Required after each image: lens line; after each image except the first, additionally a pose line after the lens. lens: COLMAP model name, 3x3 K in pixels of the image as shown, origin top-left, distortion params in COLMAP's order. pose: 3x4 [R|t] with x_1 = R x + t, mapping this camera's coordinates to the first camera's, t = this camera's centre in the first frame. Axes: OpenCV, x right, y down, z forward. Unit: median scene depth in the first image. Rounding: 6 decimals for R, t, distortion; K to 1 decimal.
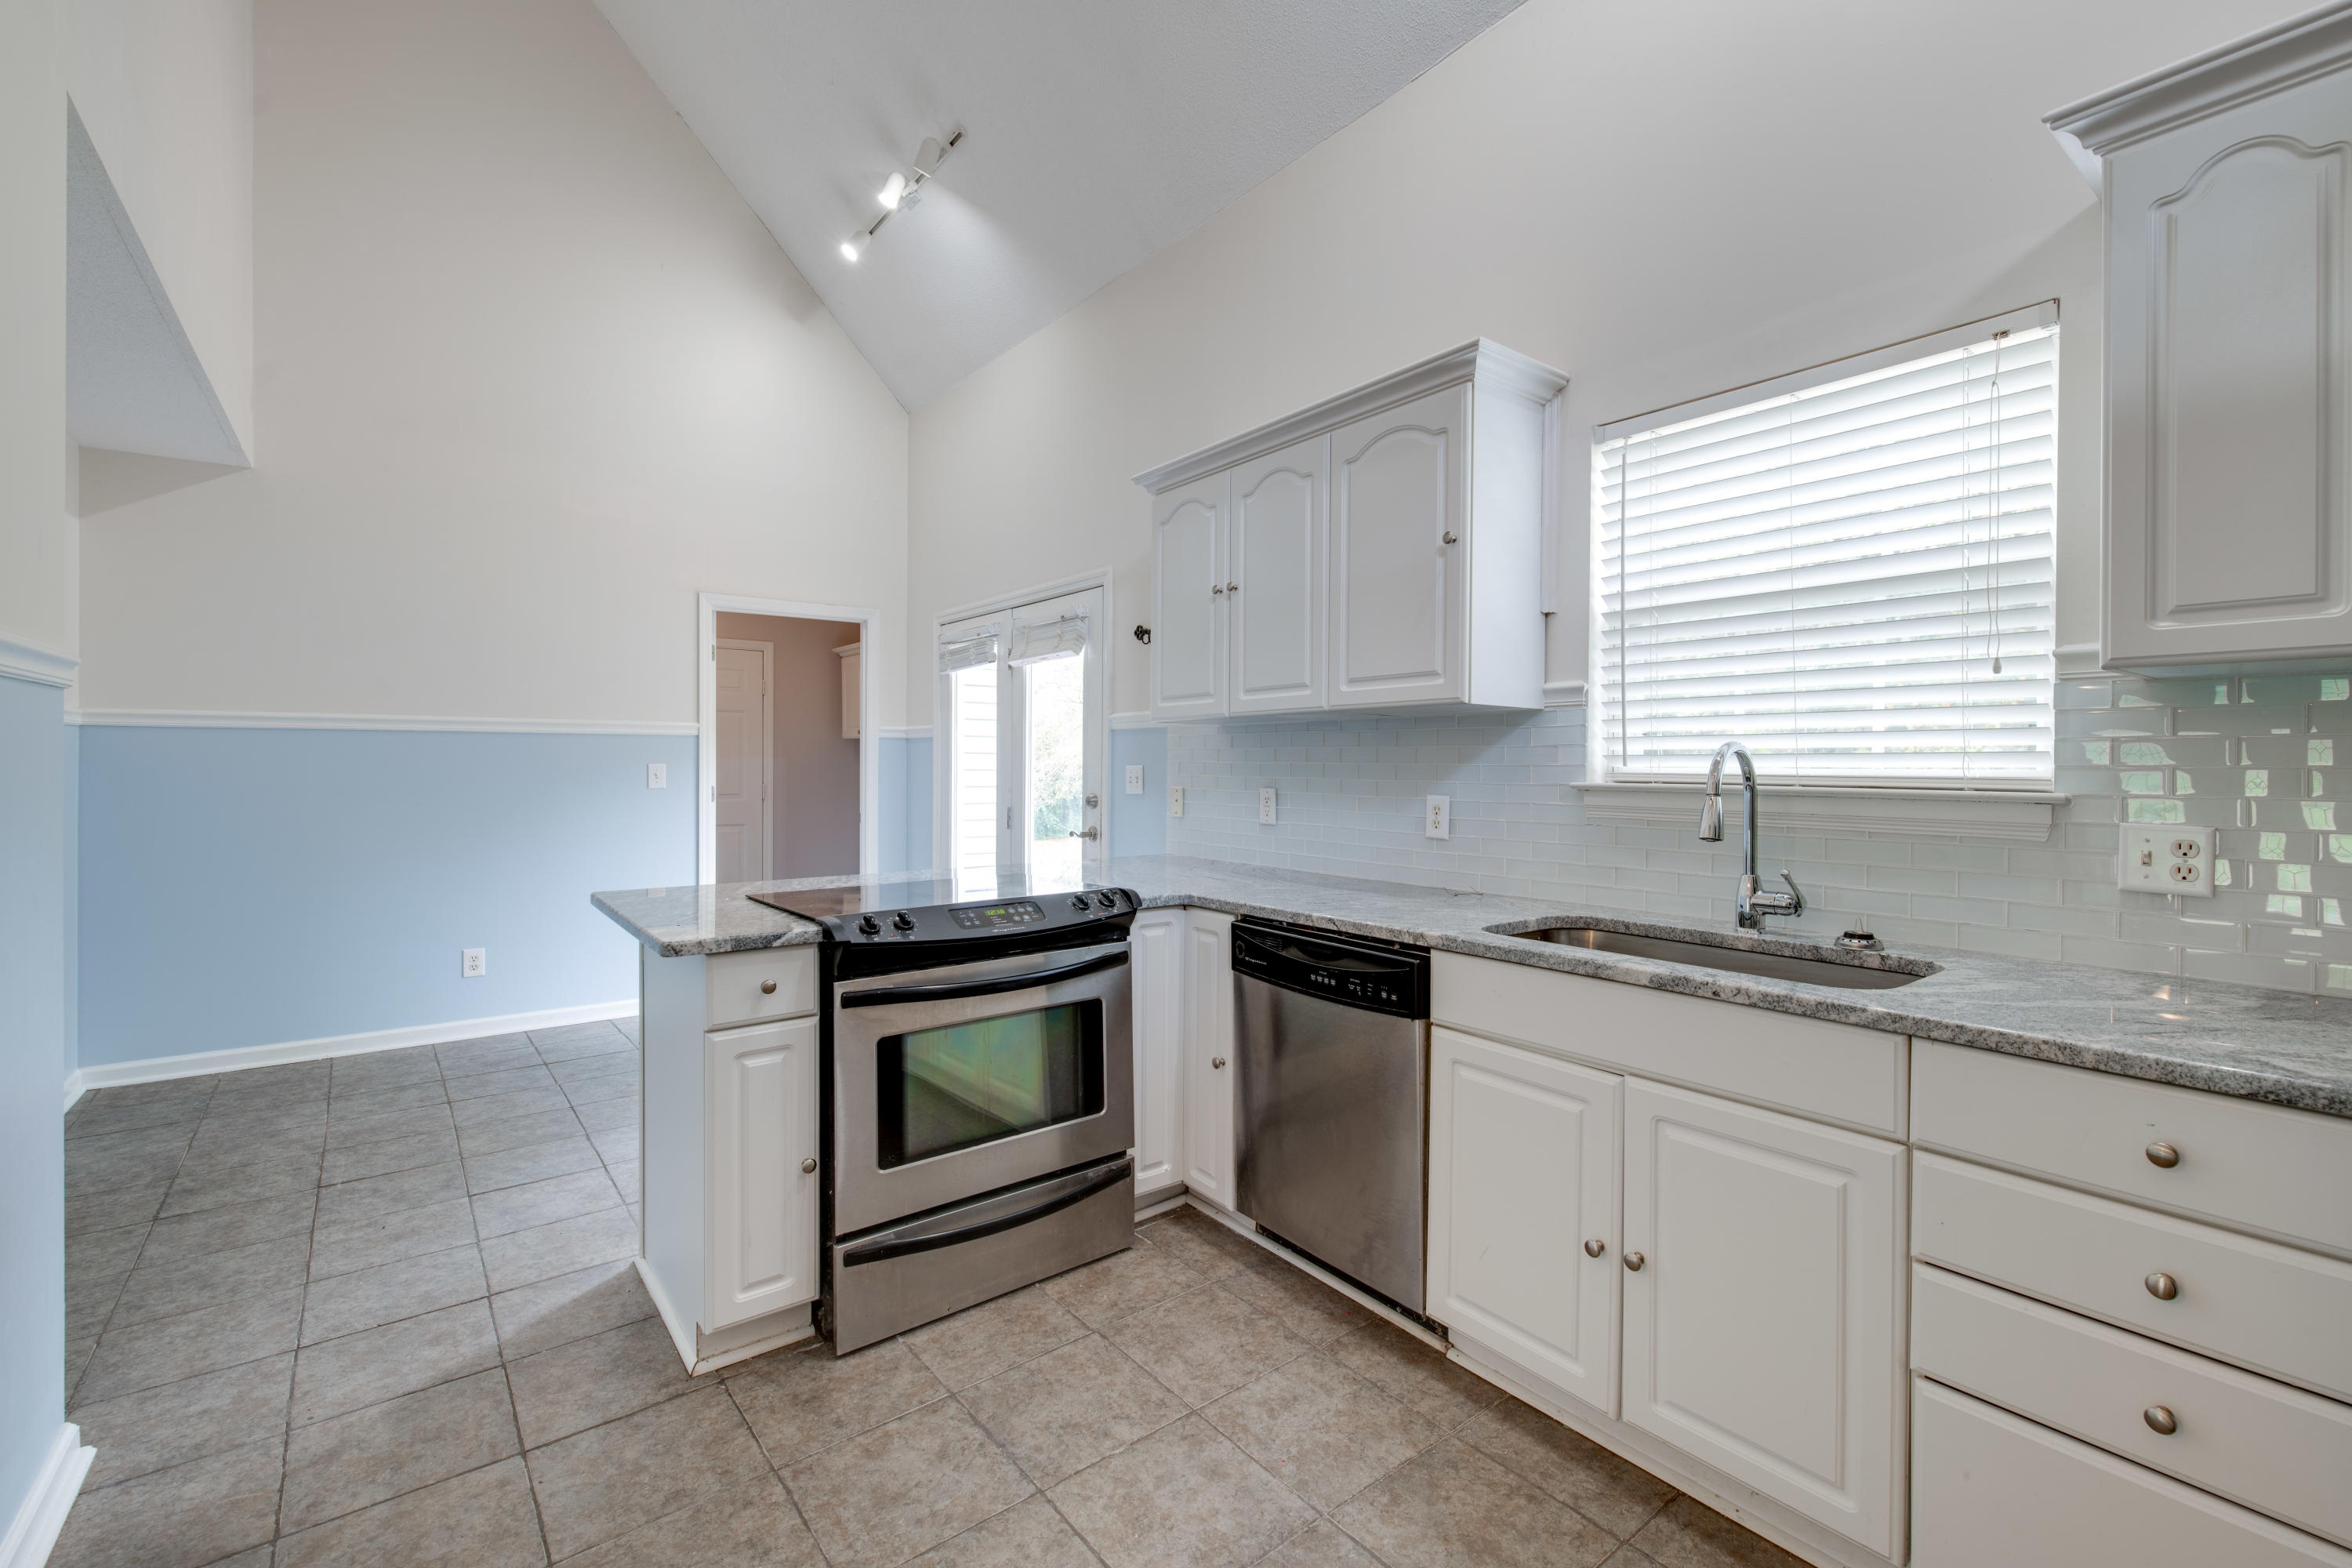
lens RADIAL K [[1011.5, 0, 1173.4], [0, 1011.5, 767.2], [0, 0, 1]] dist [0.015760, -0.003313]
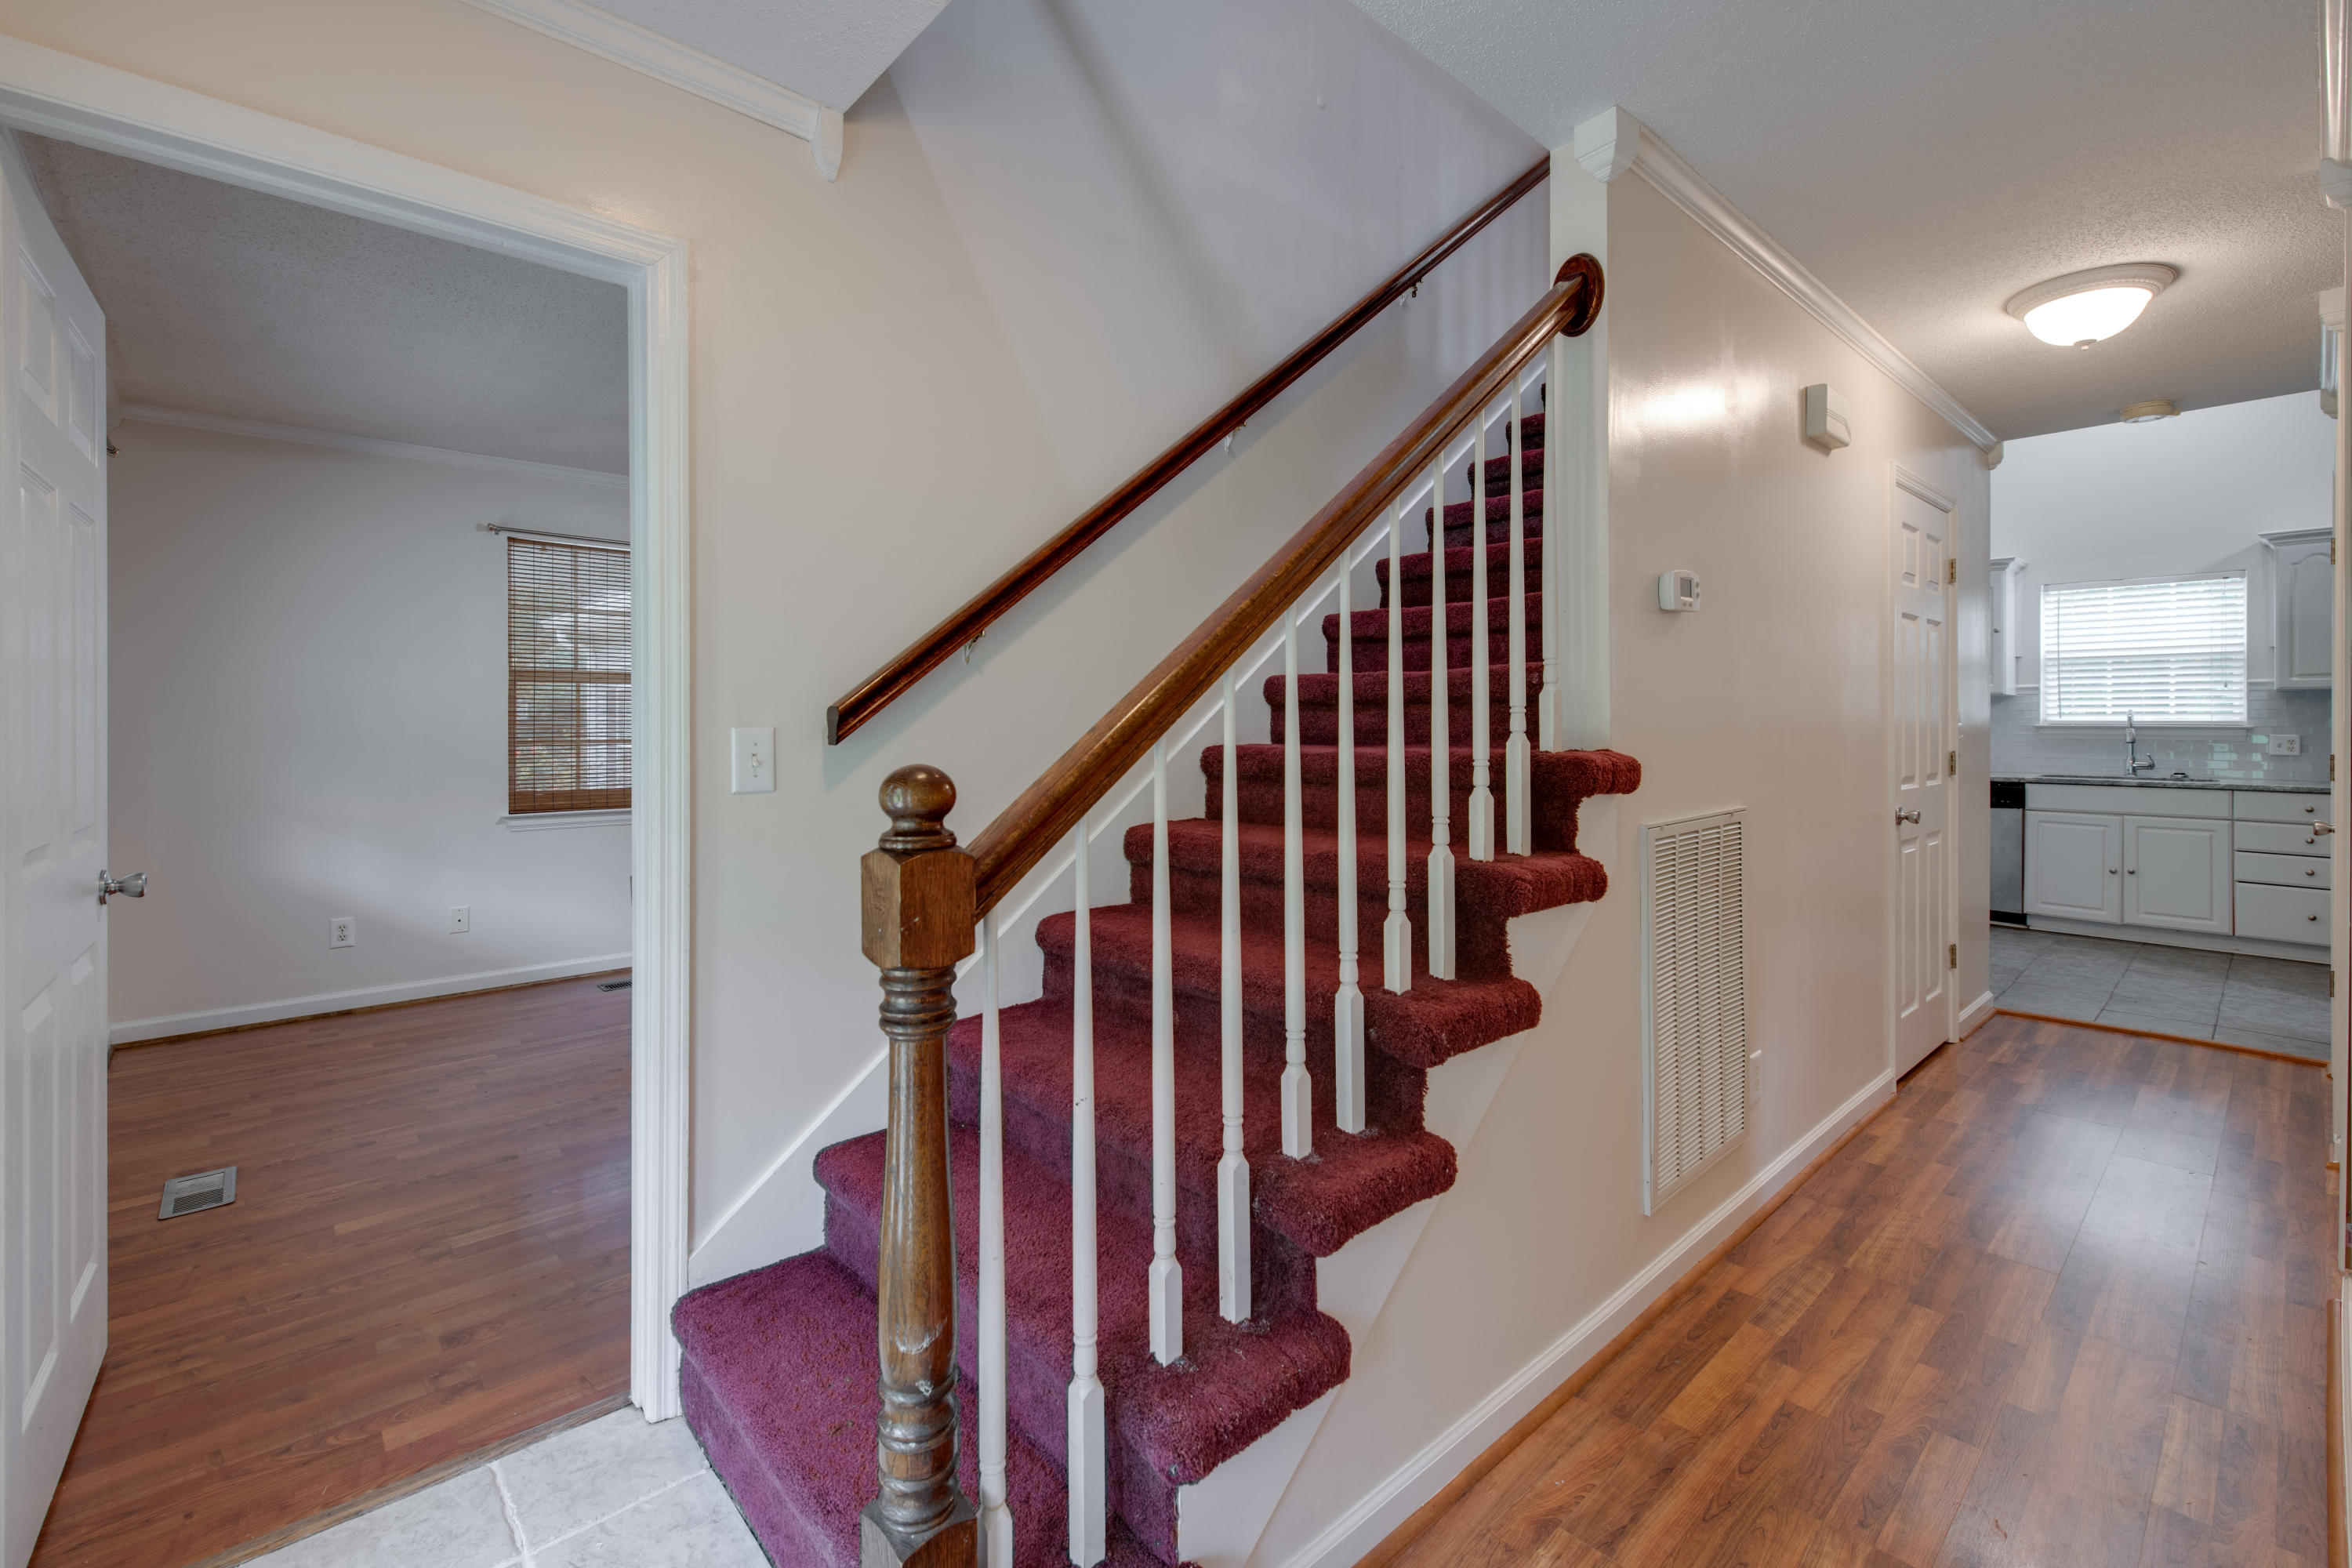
lens RADIAL K [[1011.5, 0, 1179.9], [0, 1011.5, 712.9], [0, 0, 1]] dist [0.015760, -0.003313]
pose [[0.997369, -0.006559, 0.072198, -2.200693], [0.007178, 0.999940, -0.008317, -0.010080], [-0.072139, 0.008814, 0.997356, -1.596235]]
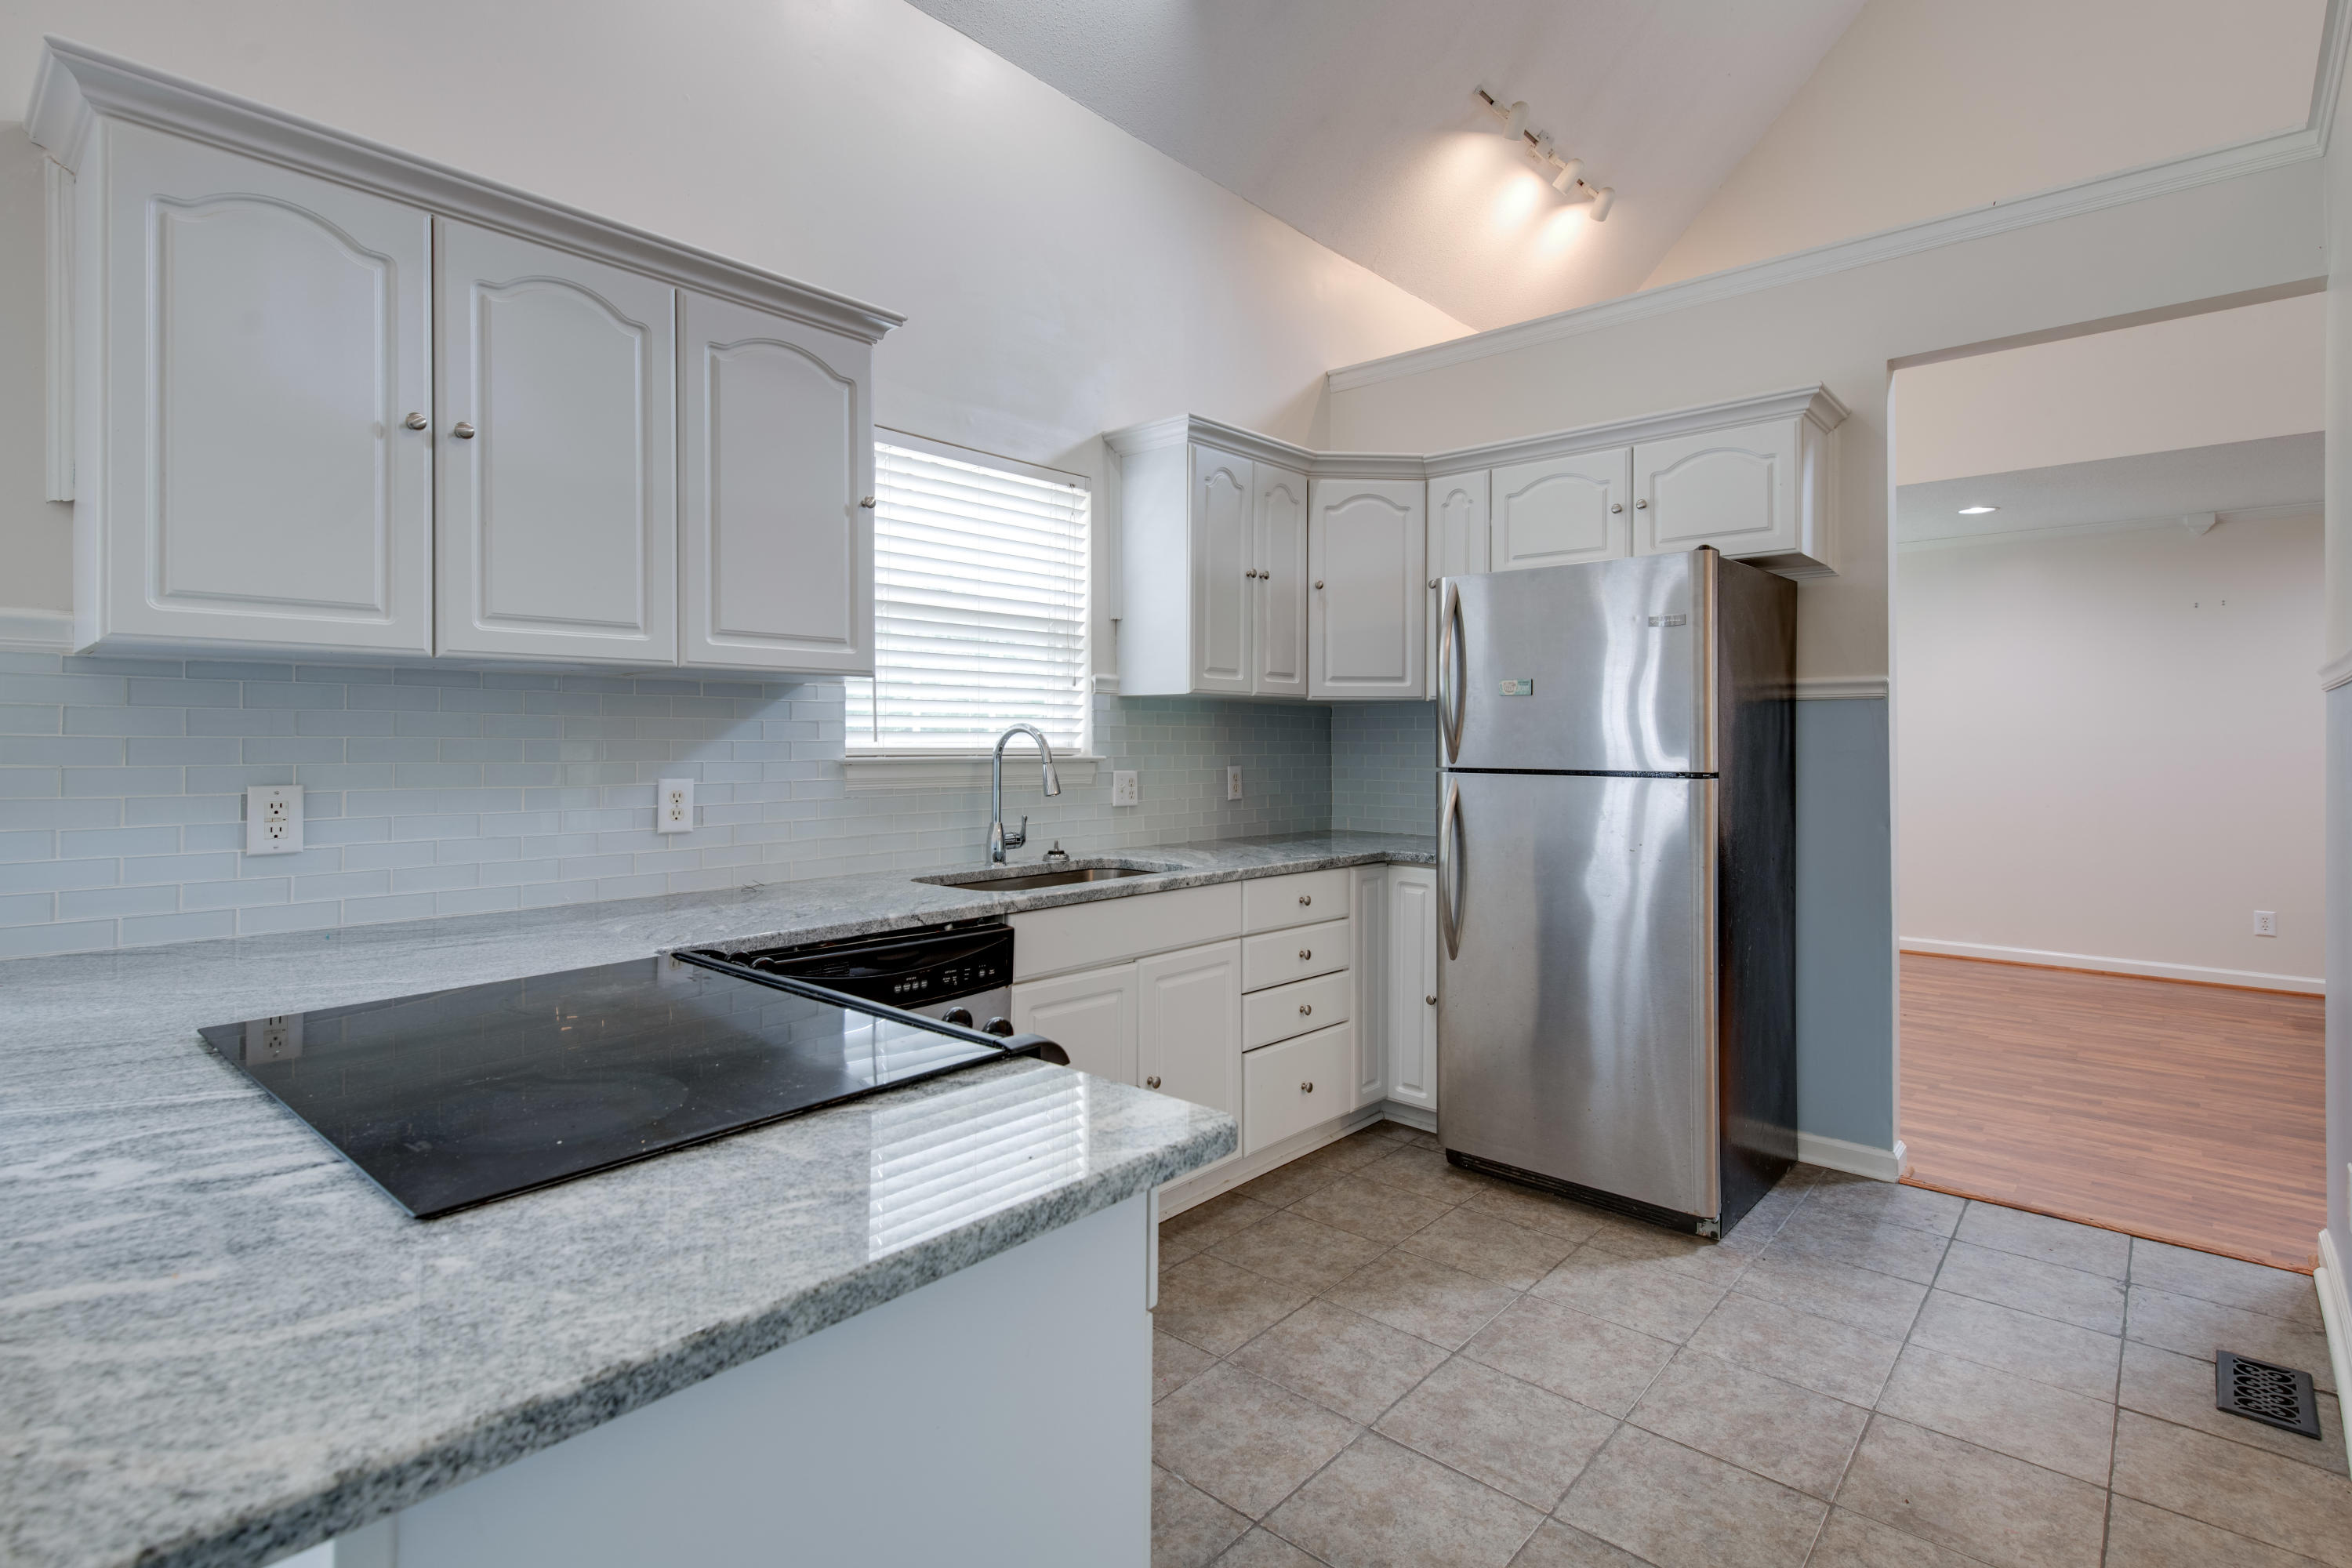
lens RADIAL K [[1144.4, 0, 1171.9], [0, 1144.4, 732.6], [0, 0, 1]] dist [0.026815, -0.000383]
pose [[-0.185903, 0.002414, 0.982565, -0.918639], [-0.000613, 0.999997, -0.002573, -0.008638], [-0.982568, -0.001081, -0.185901, 1.011406]]
